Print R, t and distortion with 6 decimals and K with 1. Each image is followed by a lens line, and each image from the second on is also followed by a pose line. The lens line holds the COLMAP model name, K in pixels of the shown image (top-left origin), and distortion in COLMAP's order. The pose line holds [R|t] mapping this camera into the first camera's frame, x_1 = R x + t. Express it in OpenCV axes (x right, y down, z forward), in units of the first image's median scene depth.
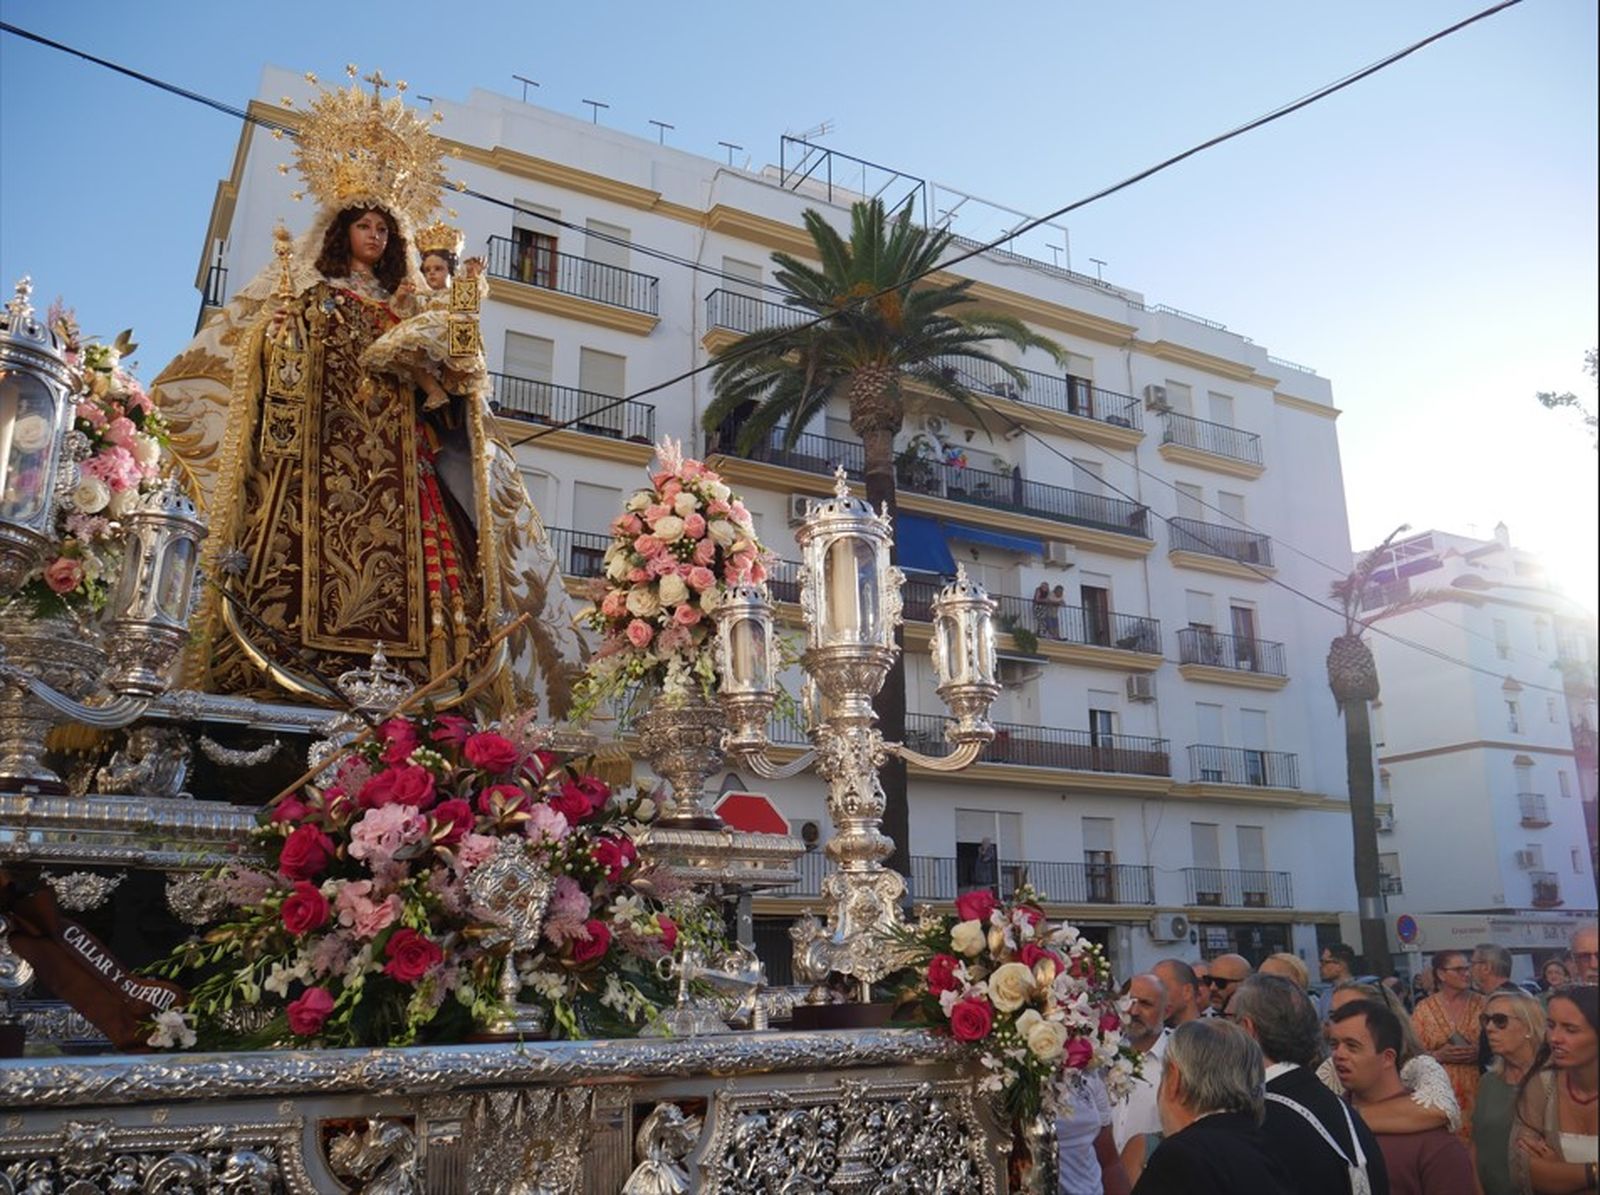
lens RADIAL K [[1363.2, 0, 794.2], [0, 1363.2, 602.0], [0, 0, 1]] dist [-0.013798, -0.007263]
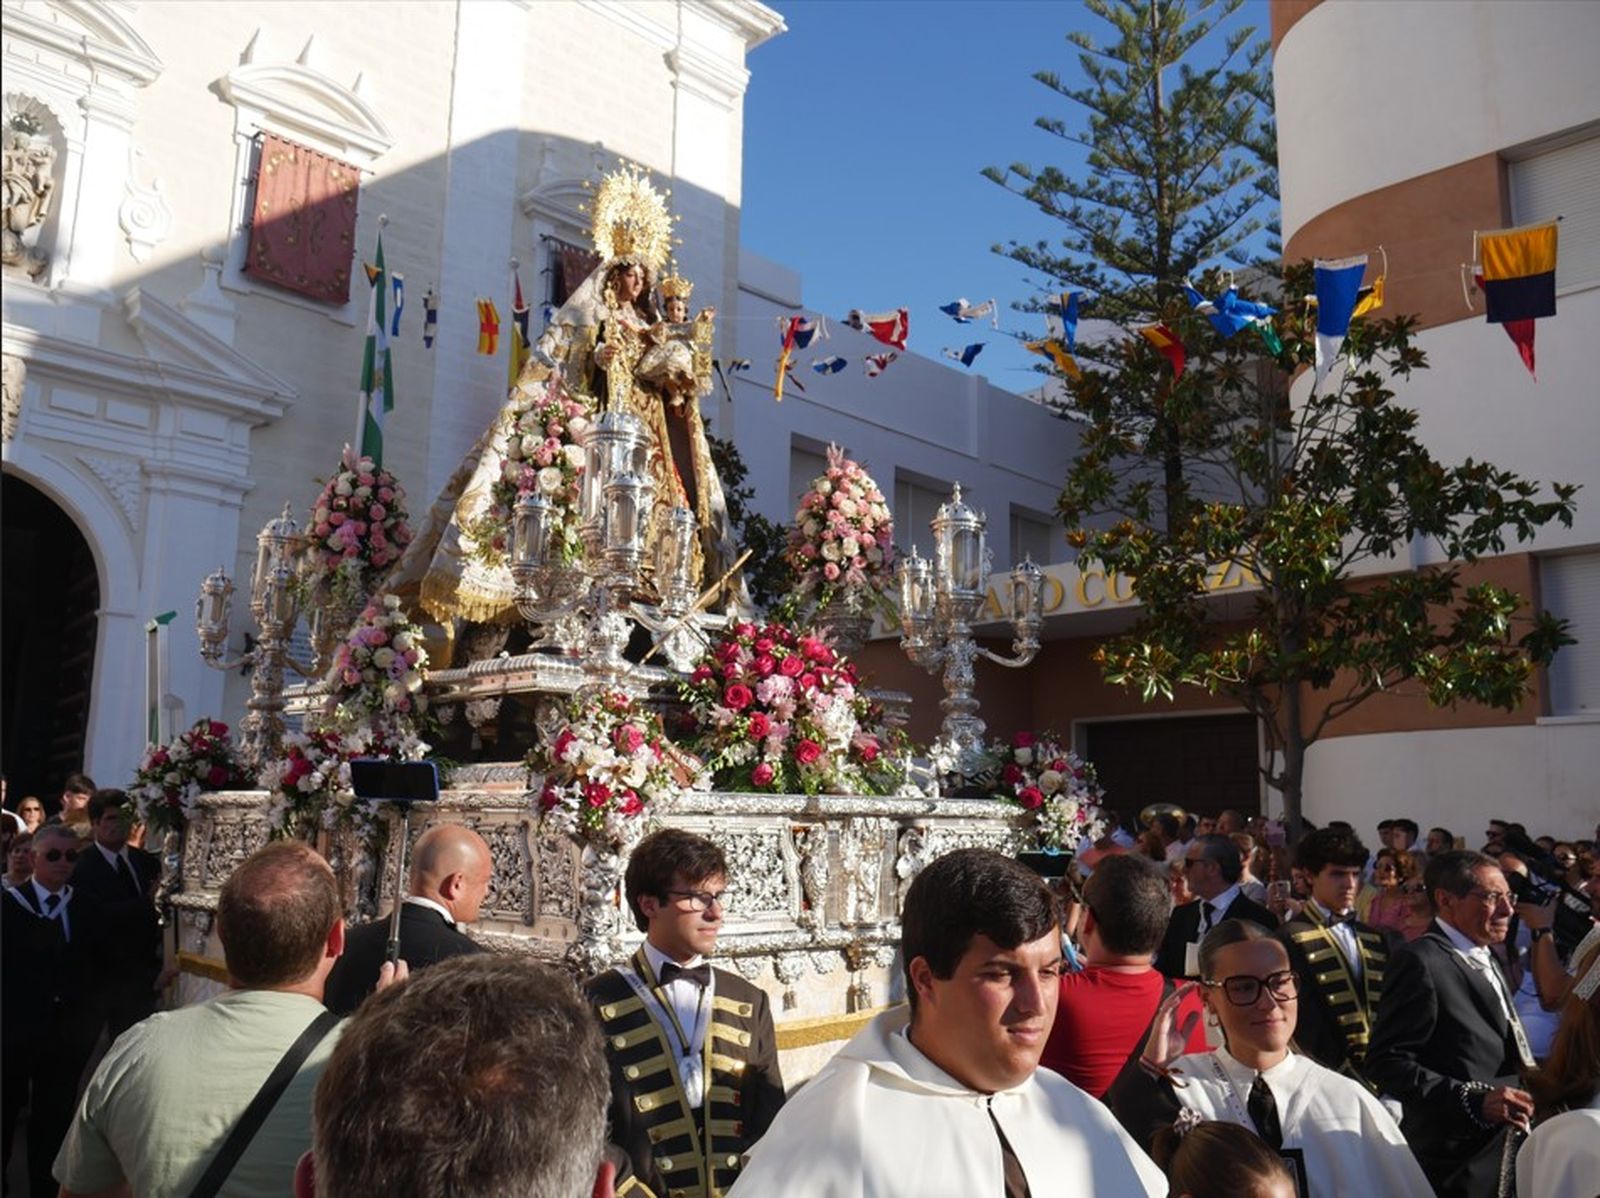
lens RADIAL K [[1385.8, 0, 797.2], [0, 1385.8, 585.3], [0, 0, 1]] dist [0.026252, 0.007226]
pose [[0.979544, 0.068422, 0.189242, -0.452125], [-0.090548, 0.989703, 0.110855, -0.138917], [-0.179709, -0.125723, 0.975653, -0.634758]]
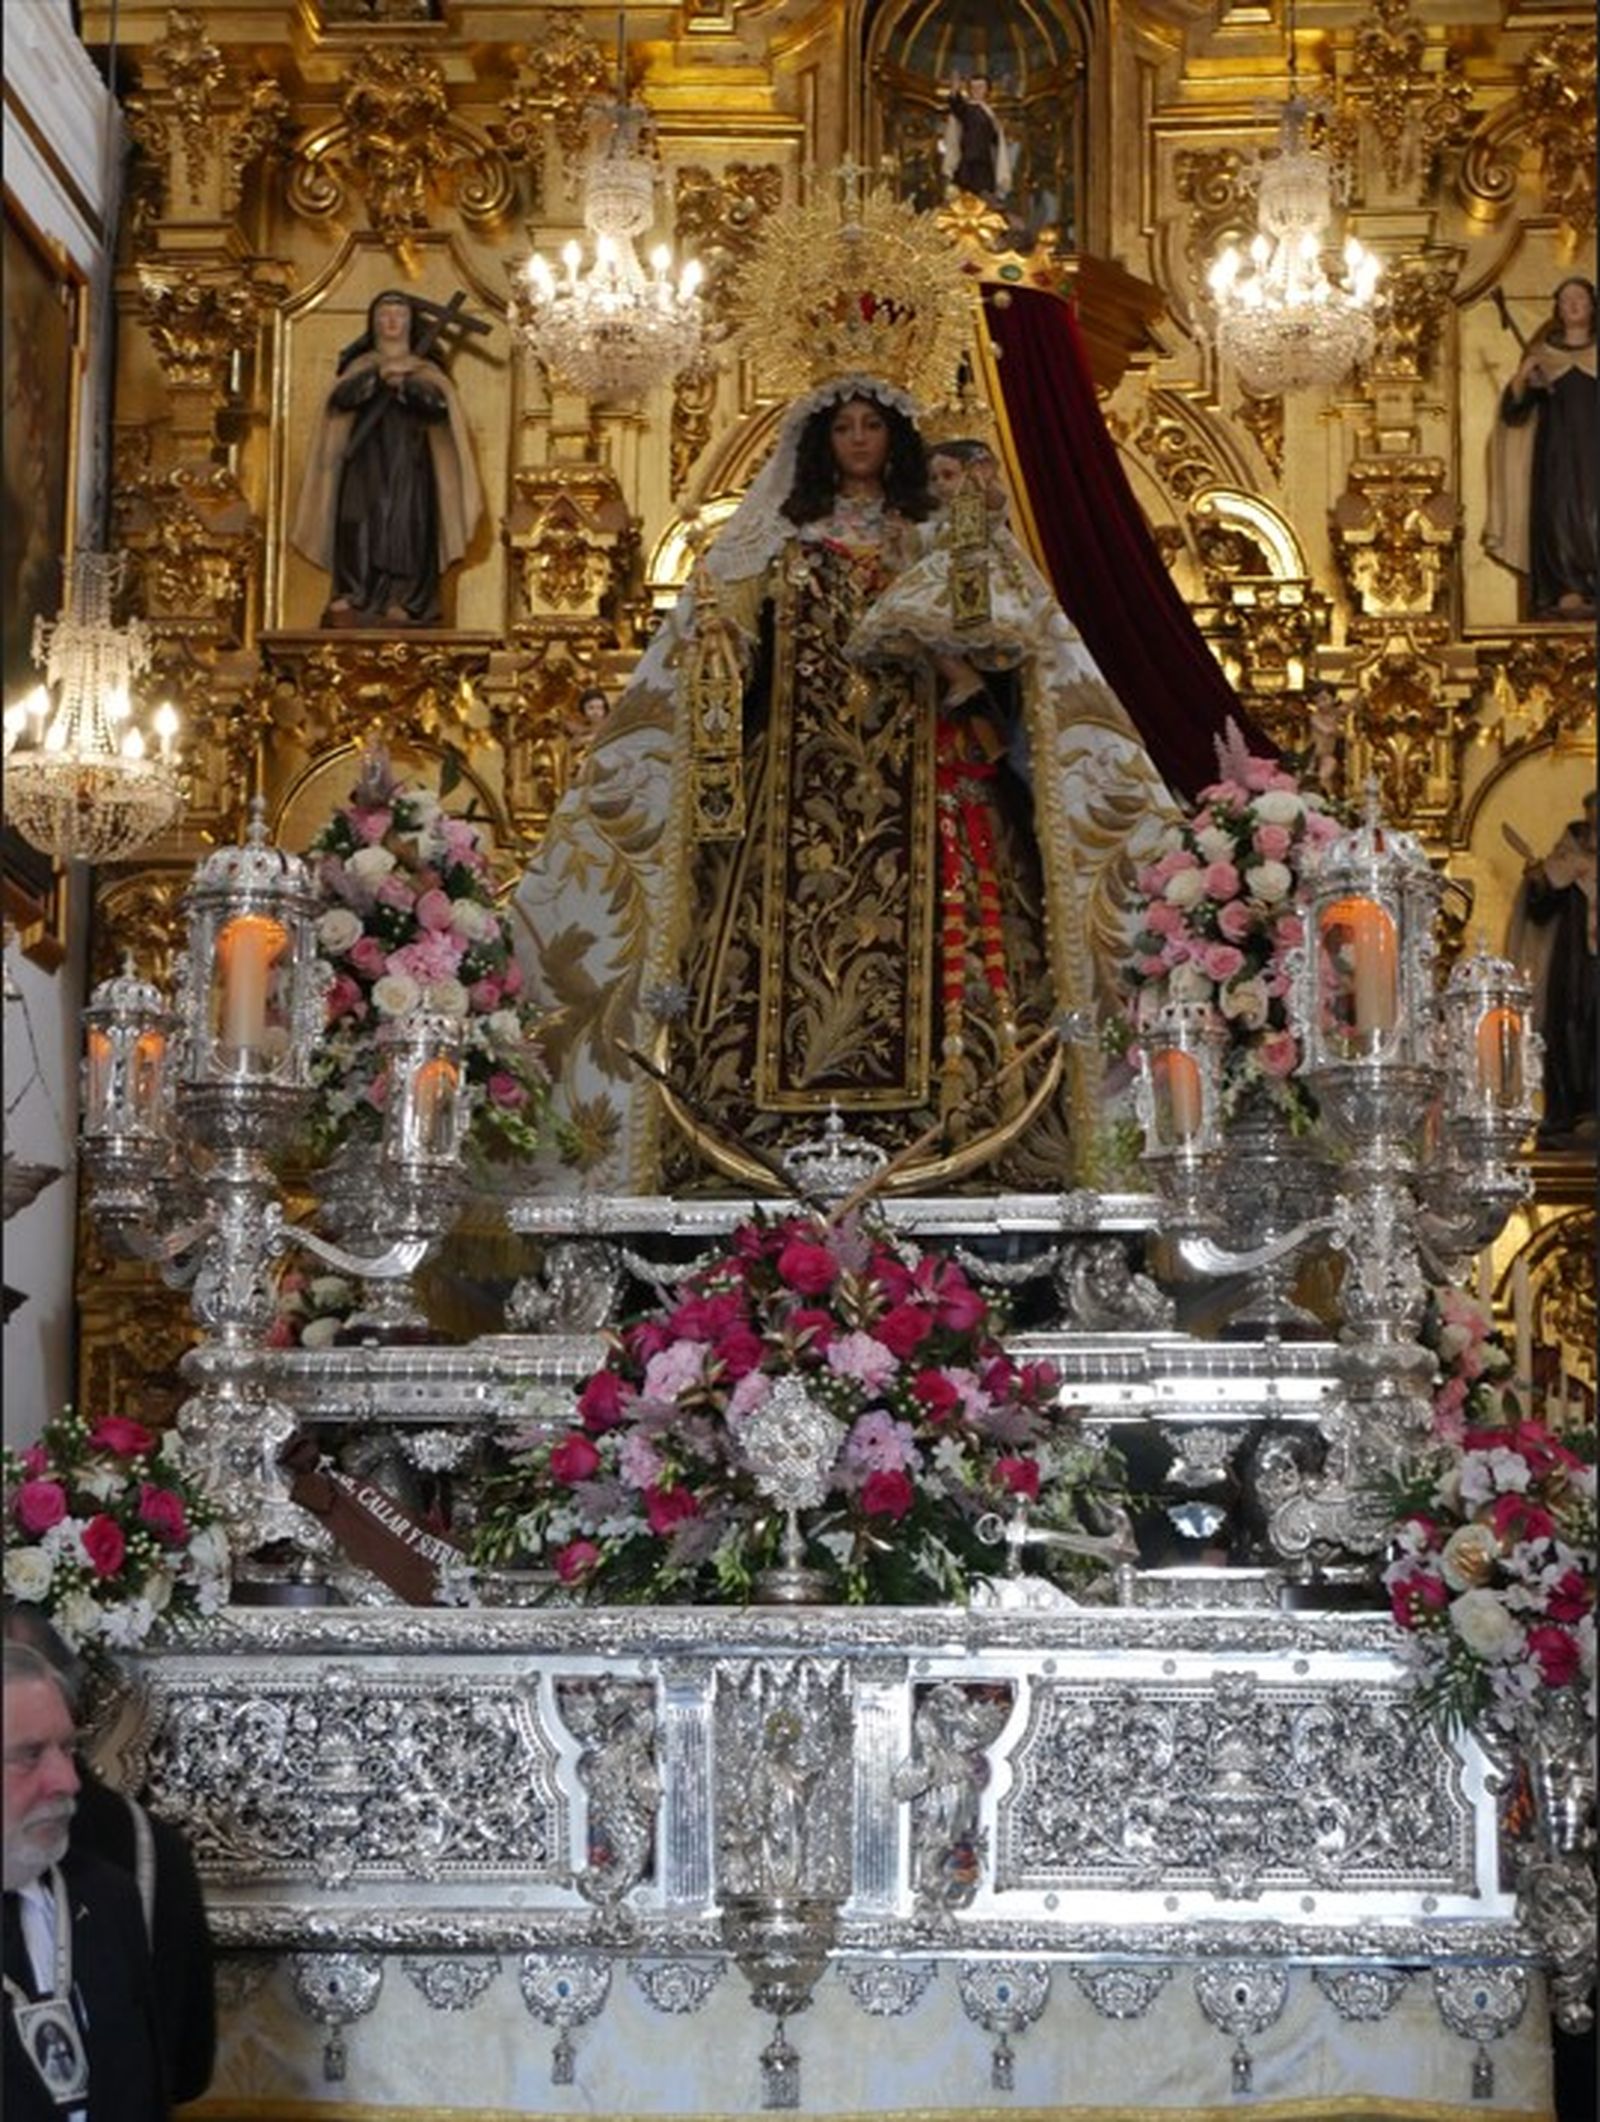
lens RADIAL K [[4228.4, 0, 820.4], [0, 4228.4, 1057.6], [0, 0, 1]] dist [0.125062, 0.000000]
pose [[0.788752, -0.077442, -0.609814, 0.977600], [0.150601, 0.986144, 0.069559, -0.138416], [0.595978, -0.146703, 0.789486, -0.707734]]
